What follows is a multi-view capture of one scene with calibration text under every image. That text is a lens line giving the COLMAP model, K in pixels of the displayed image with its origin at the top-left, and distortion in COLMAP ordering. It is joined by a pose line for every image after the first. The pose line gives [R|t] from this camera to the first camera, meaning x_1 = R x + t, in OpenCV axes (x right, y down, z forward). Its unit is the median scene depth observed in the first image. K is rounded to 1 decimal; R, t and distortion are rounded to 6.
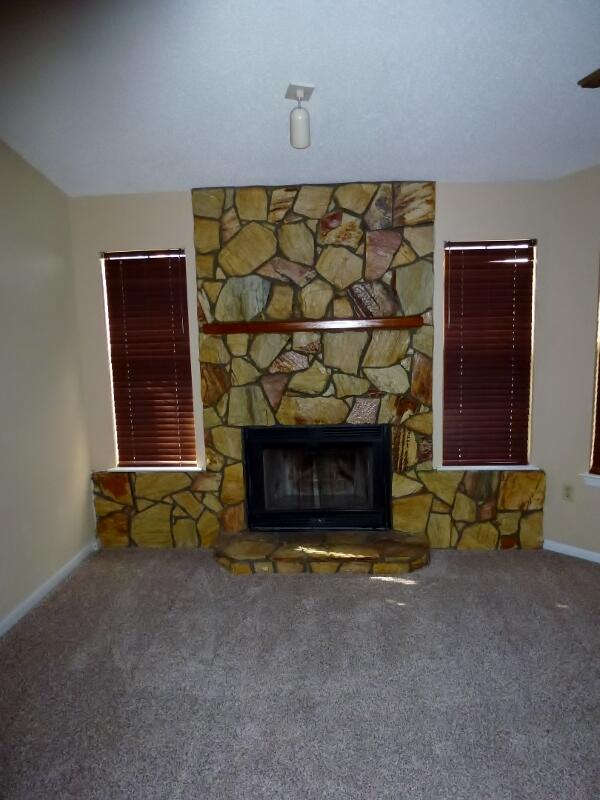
lens RADIAL K [[593.7, 0, 300.0], [0, 593.7, 400.0], [0, 0, 1]] dist [-0.025583, -0.000902]
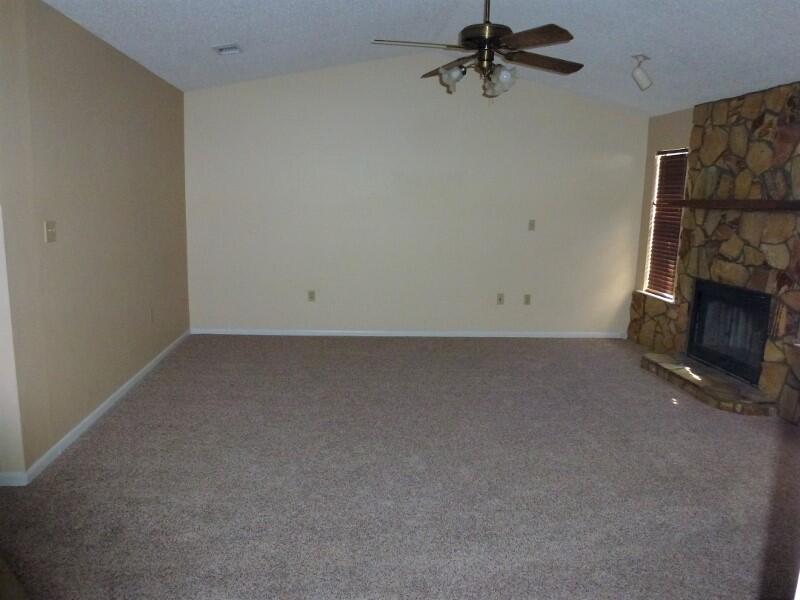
lens RADIAL K [[596.5, 0, 400.0], [0, 596.5, 300.0], [0, 0, 1]] dist [-0.024803, -0.000140]
pose [[0.161724, 0.200101, -0.966336, 1.141086], [-0.173045, 0.969804, 0.171859, -0.021718], [0.971545, 0.139426, 0.191467, 0.089960]]
